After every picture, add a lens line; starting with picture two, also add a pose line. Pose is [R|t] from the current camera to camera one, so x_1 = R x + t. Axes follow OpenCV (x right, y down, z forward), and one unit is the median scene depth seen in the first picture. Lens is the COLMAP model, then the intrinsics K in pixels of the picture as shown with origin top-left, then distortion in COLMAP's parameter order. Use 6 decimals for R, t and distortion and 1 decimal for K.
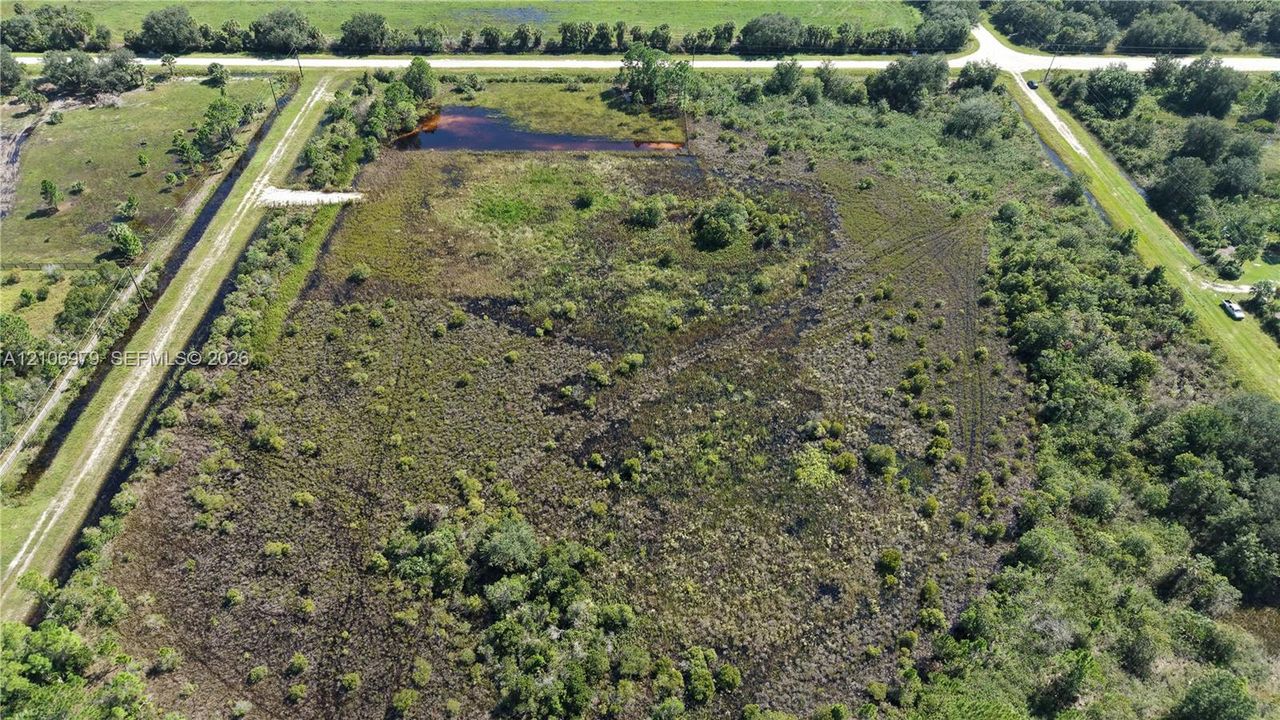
lens RADIAL K [[895.2, 0, 636.9], [0, 895.2, 316.7], [0, 0, 1]] dist [0.037535, -0.037620]
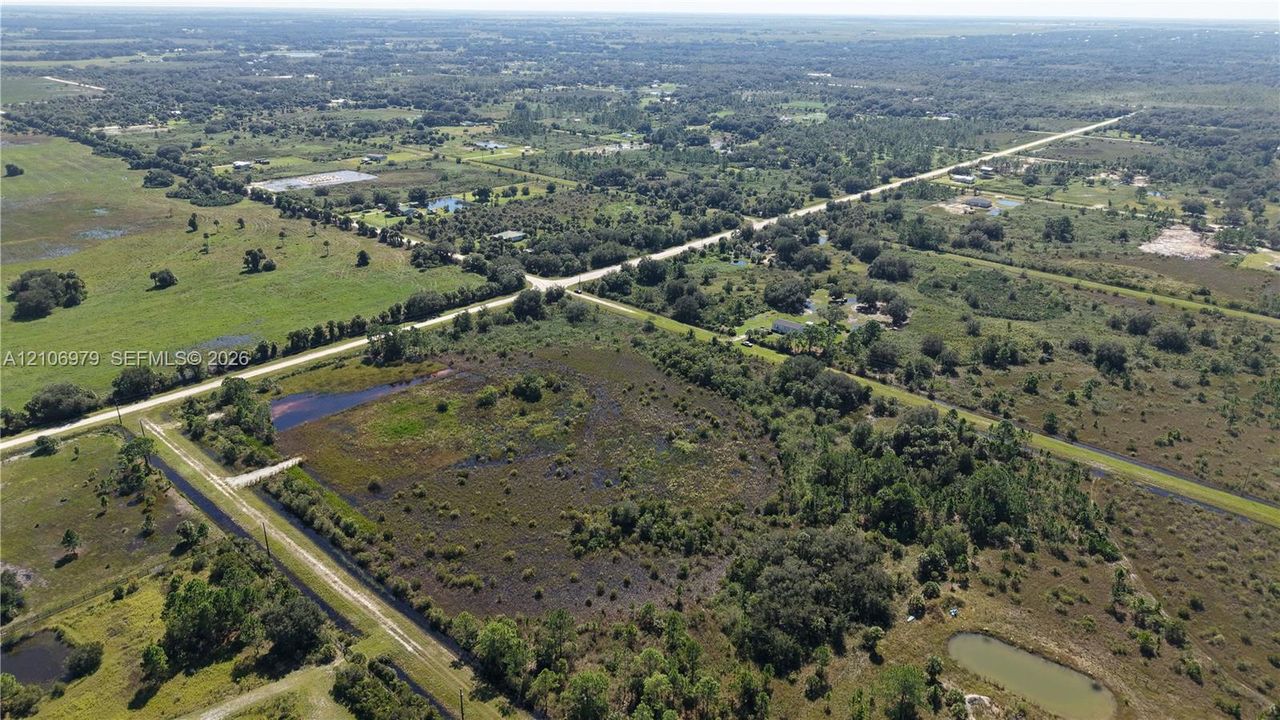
lens RADIAL K [[847.5, 0, 640.0], [0, 847.5, 360.0], [0, 0, 1]] dist [0.050825, -0.064375]
pose [[0.693225, -0.280860, 0.663745, -0.856450], [0.445991, 0.890607, -0.088945, 0.090555], [-0.566155, 0.357683, 0.742652, -0.359864]]
